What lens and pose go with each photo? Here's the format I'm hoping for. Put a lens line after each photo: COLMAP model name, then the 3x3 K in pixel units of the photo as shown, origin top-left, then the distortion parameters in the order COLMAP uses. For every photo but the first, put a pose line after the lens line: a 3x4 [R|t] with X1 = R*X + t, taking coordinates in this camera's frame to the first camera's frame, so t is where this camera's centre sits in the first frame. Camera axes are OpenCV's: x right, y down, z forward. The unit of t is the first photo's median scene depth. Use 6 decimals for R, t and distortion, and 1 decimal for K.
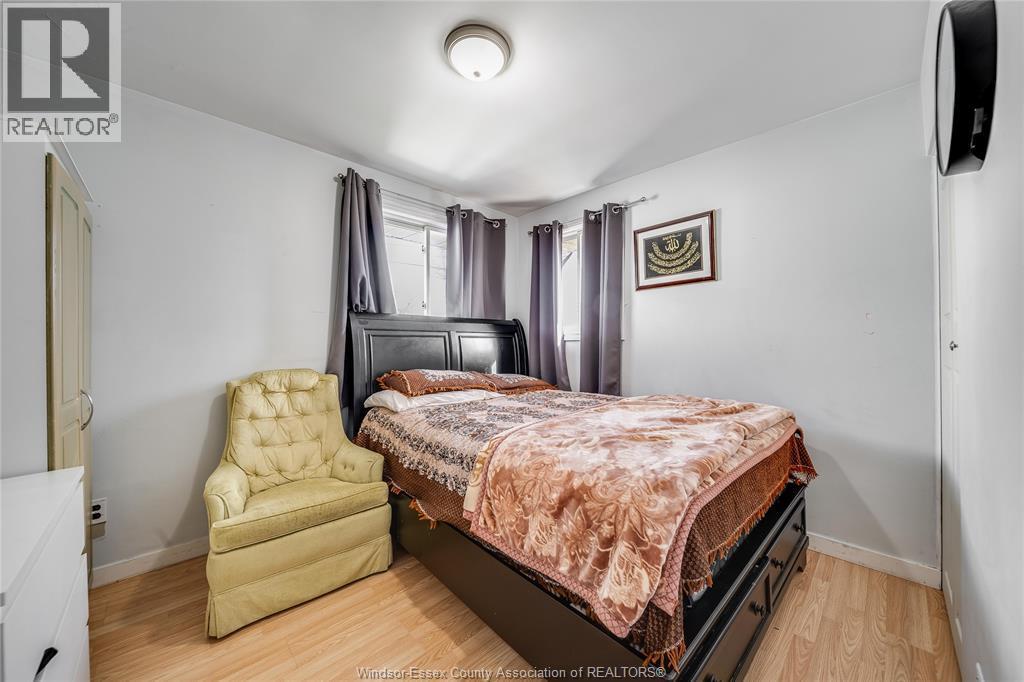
lens RADIAL K [[363.7, 0, 517.5], [0, 363.7, 338.4], [0, 0, 1]] dist [-0.002574, -0.000545]
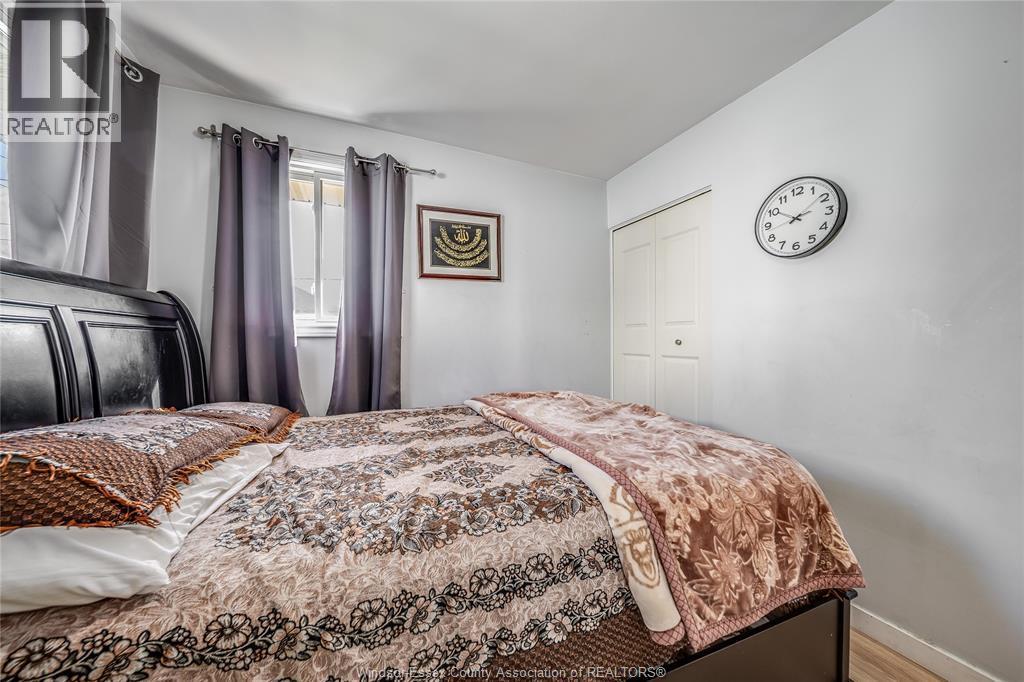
lens RADIAL K [[363.7, 0, 512.9], [0, 363.7, 342.0], [0, 0, 1]] dist [-0.002574, -0.000545]
pose [[0.363052, -0.002525, 0.931765, -0.382379], [-0.007935, 0.999952, 0.005801, 0.009106], [-0.931735, -0.009500, 0.363014, 0.514915]]
